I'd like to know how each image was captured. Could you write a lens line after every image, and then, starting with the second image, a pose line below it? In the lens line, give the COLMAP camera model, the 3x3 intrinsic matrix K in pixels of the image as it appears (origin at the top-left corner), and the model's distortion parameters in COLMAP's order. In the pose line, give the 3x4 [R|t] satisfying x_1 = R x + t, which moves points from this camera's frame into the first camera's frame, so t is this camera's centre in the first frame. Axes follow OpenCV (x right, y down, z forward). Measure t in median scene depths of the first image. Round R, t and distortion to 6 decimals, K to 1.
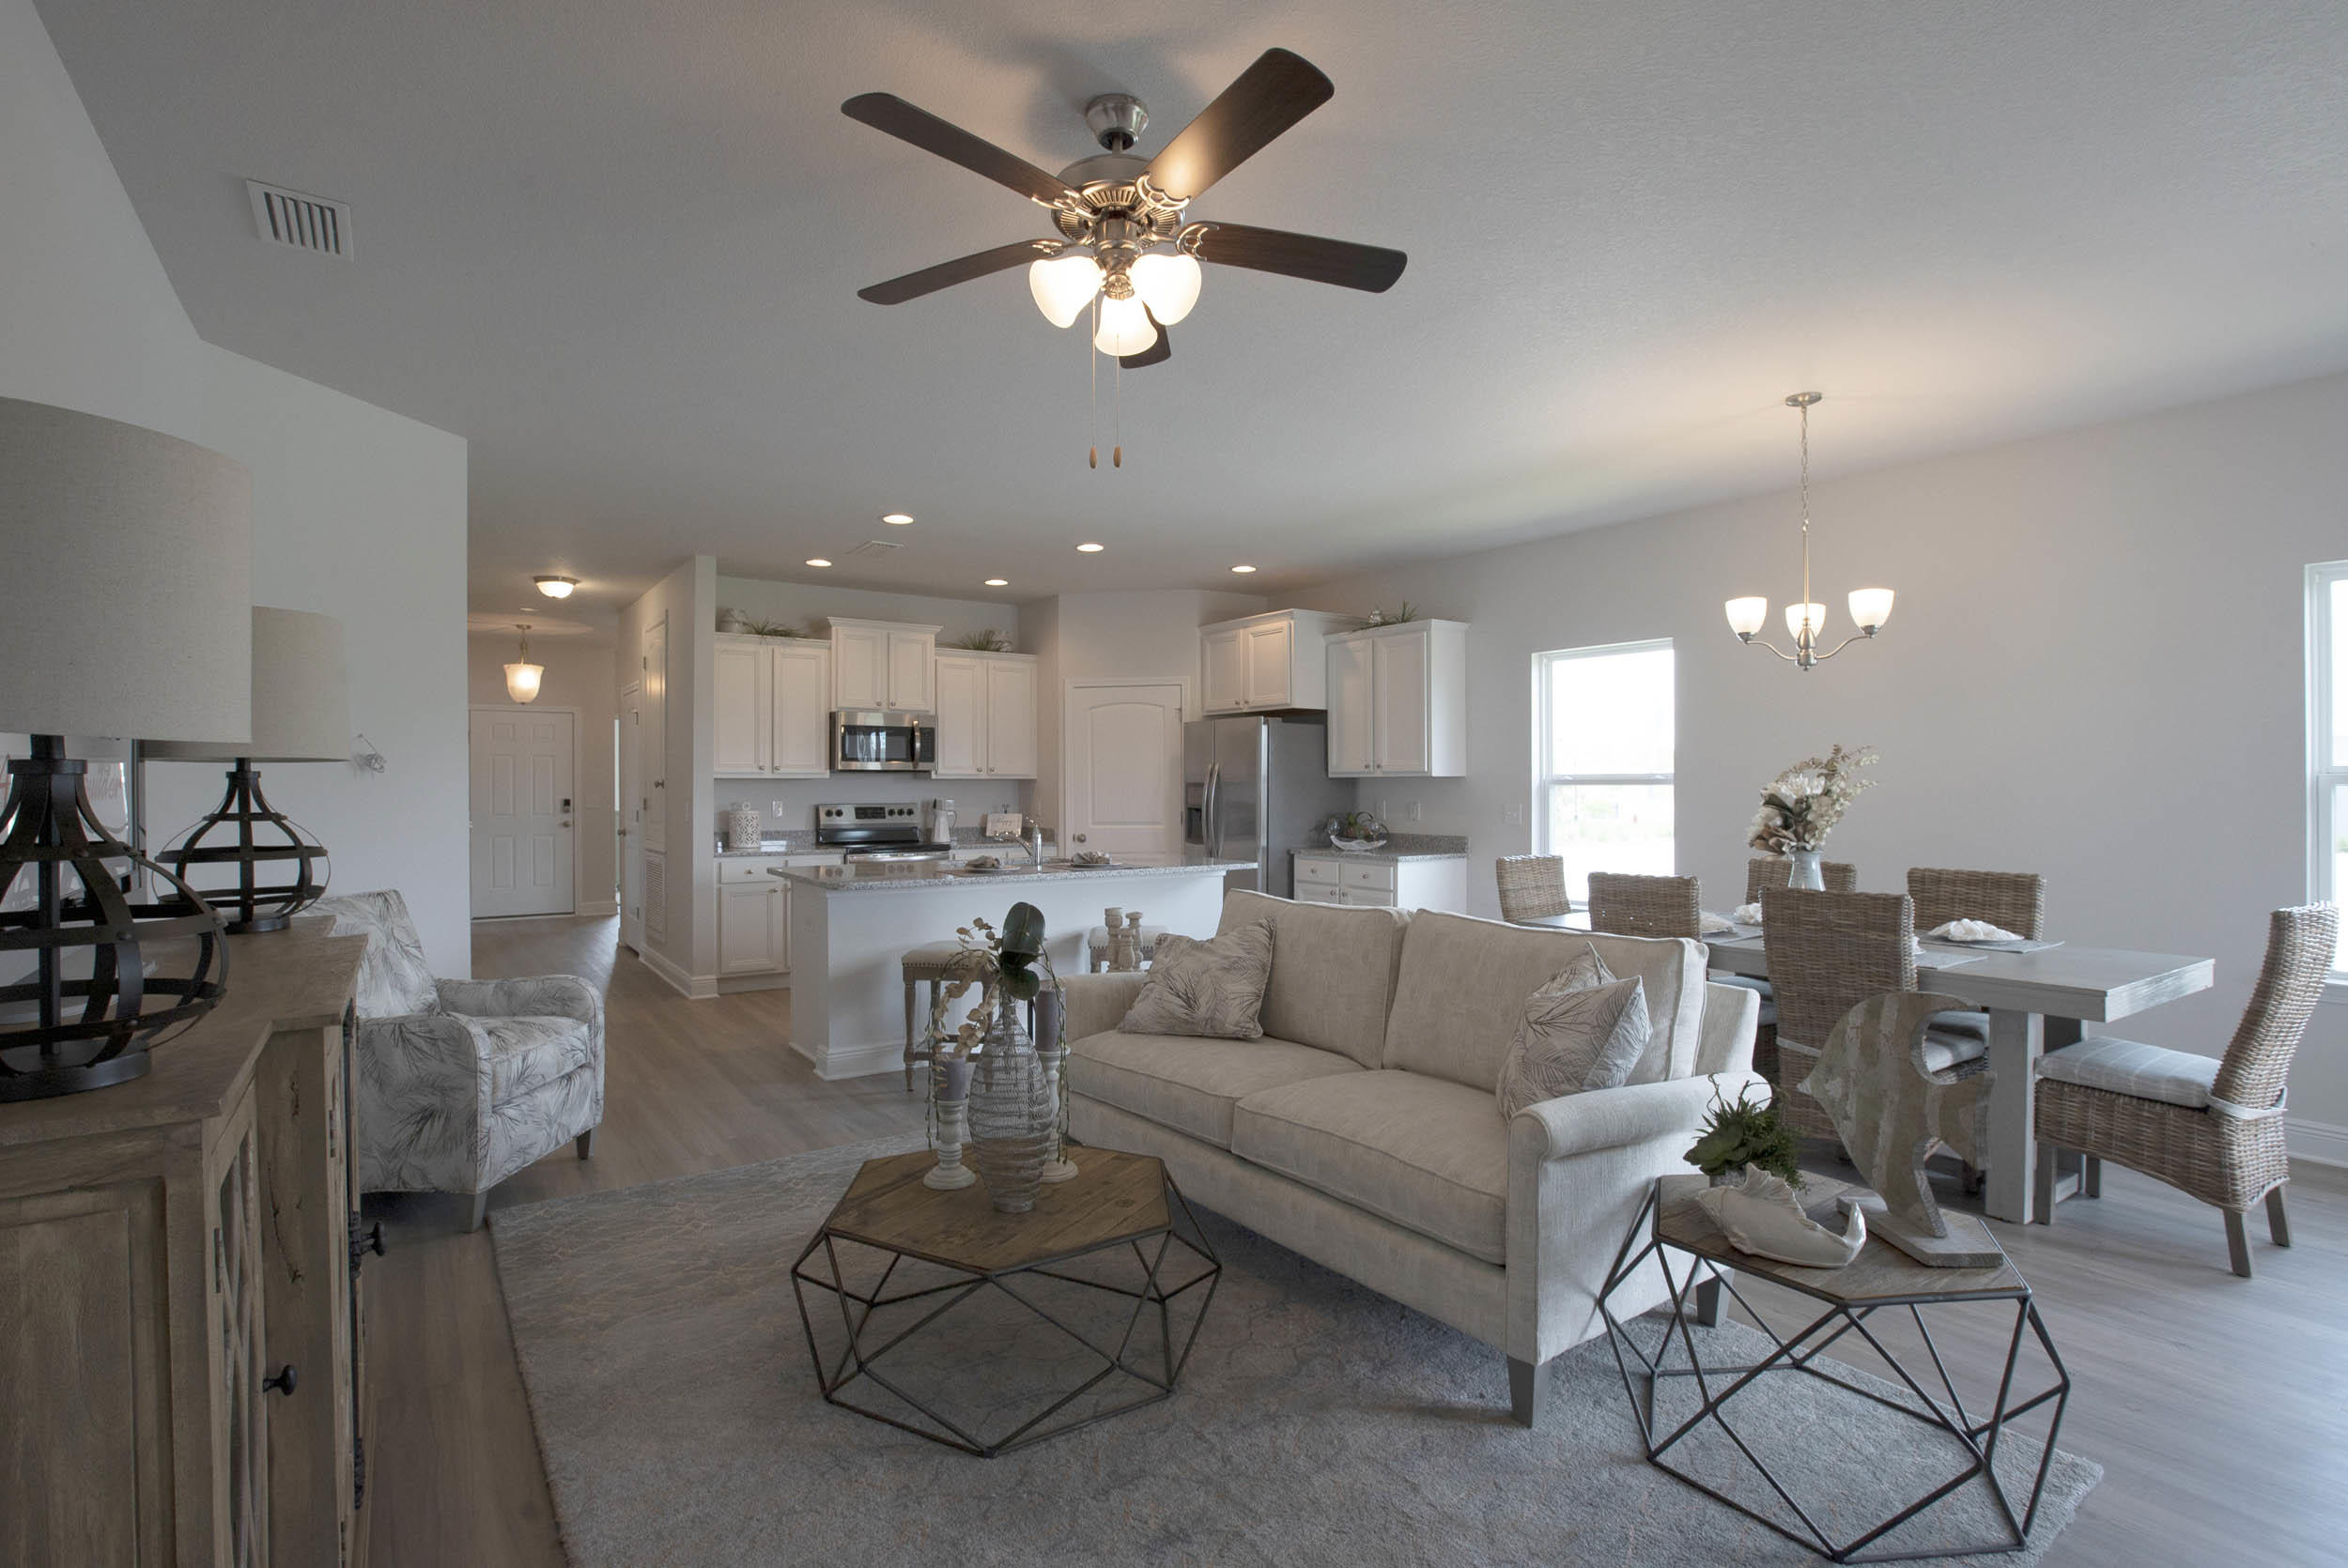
lens RADIAL K [[1135.4, 0, 1154.0], [0, 1135.4, 776.3], [0, 0, 1]] dist [-0.003604, -0.000130]
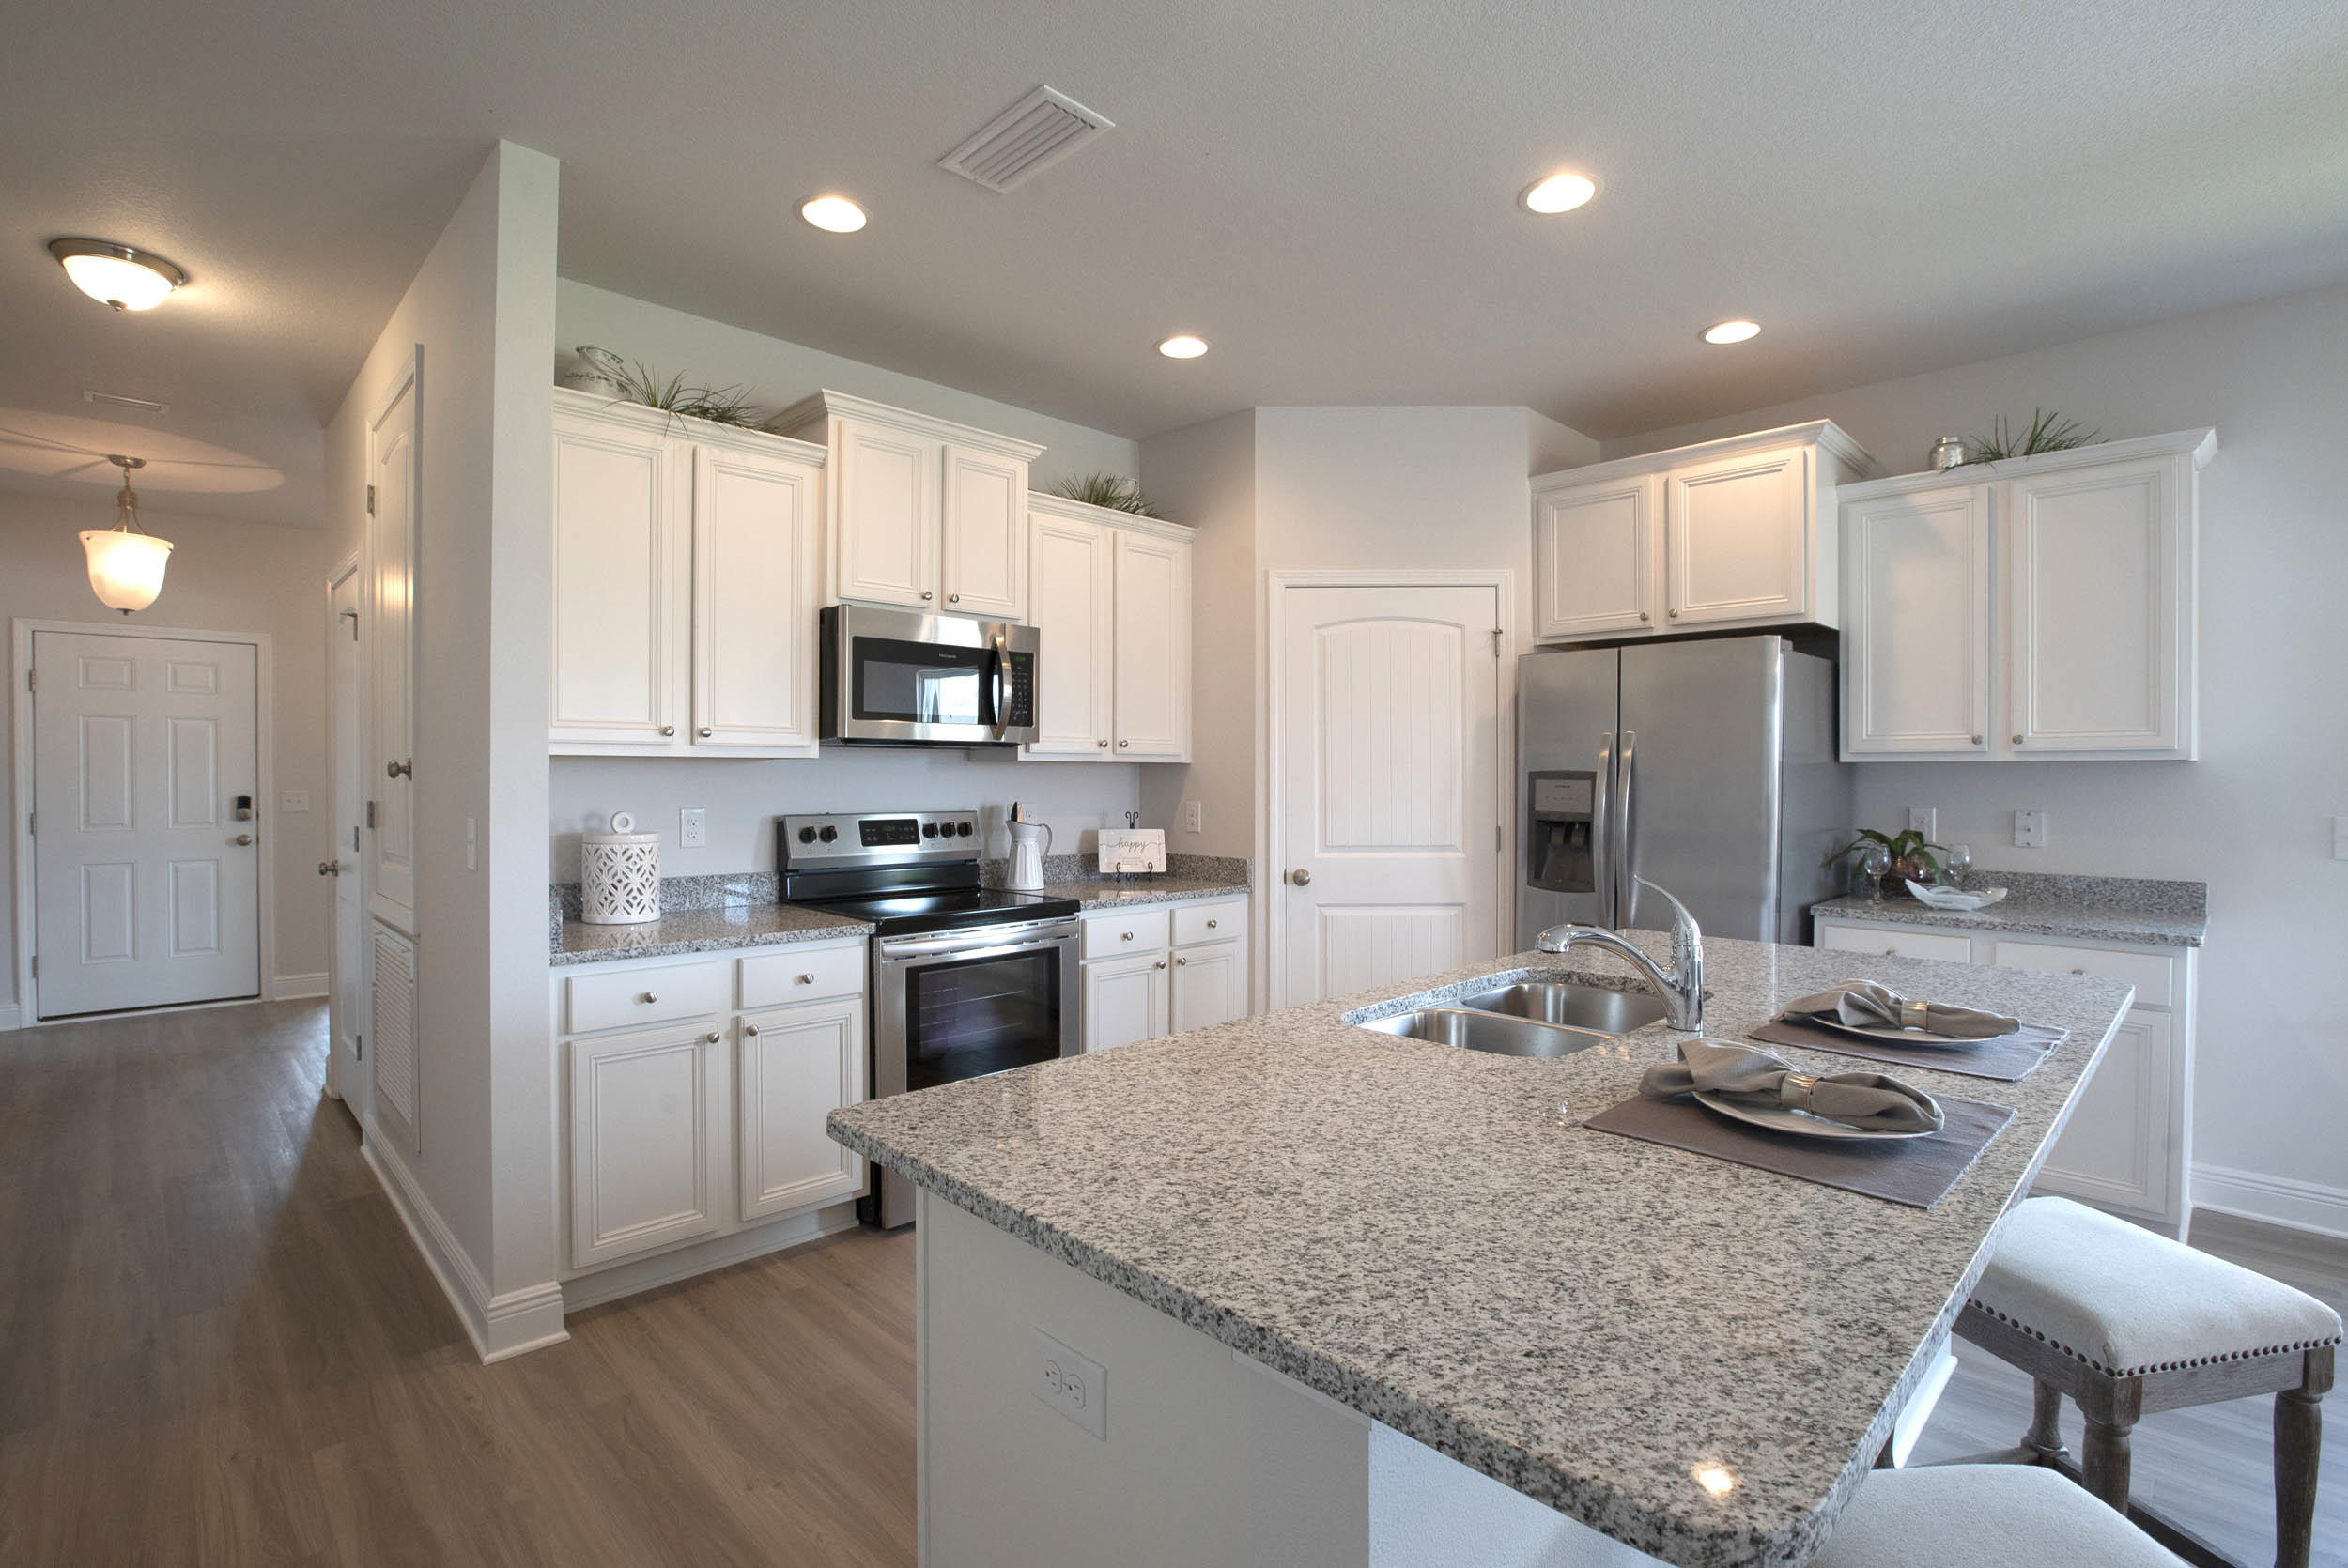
lens RADIAL K [[1117.1, 0, 1188.7], [0, 1117.1, 777.5], [0, 0, 1]] dist [-0.042587, 0.018092]
pose [[0.982382, 0.002574, 0.186867, -0.219467], [-0.004416, 0.999946, 0.009438, 0.004474], [-0.186832, -0.010096, 0.982340, 0.532099]]
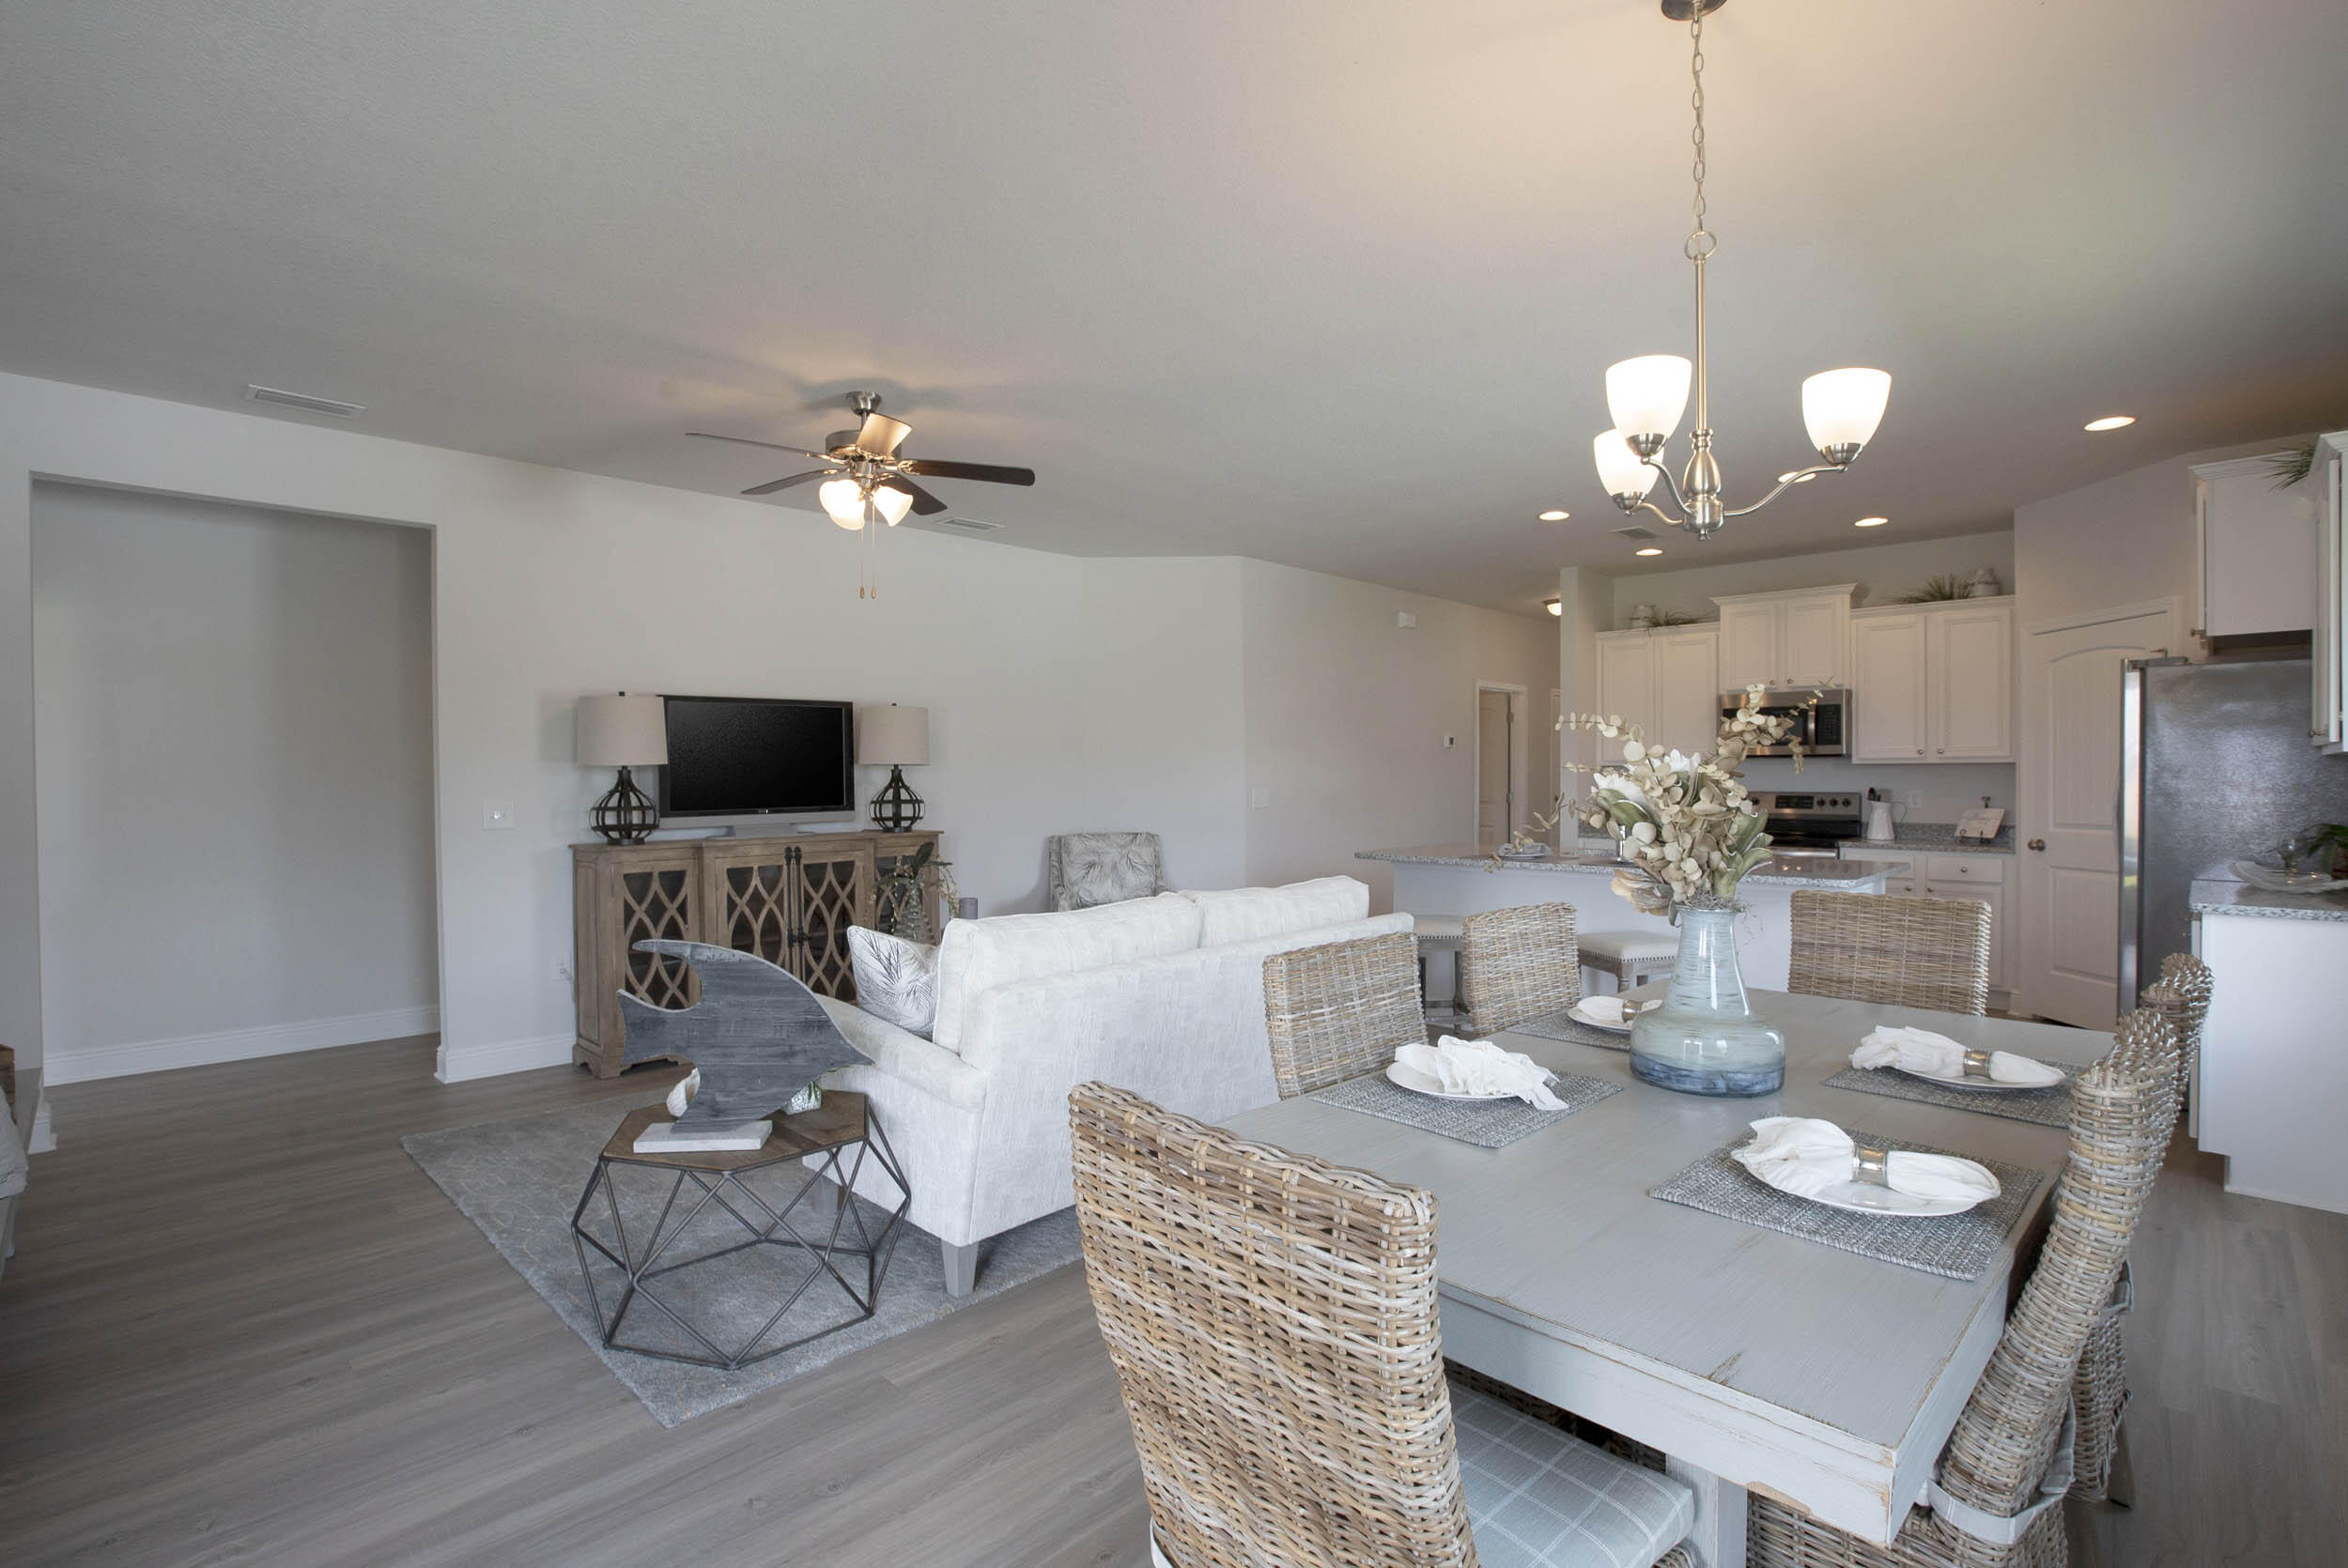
lens RADIAL K [[1135.4, 0, 1154.0], [0, 1135.4, 776.3], [0, 0, 1]] dist [-0.003604, -0.000130]
pose [[0.200125, 0.002337, -0.979768, 0.547777], [0.010596, 0.999934, 0.004549, 0.002164], [0.979713, -0.011292, 0.200087, 0.326238]]
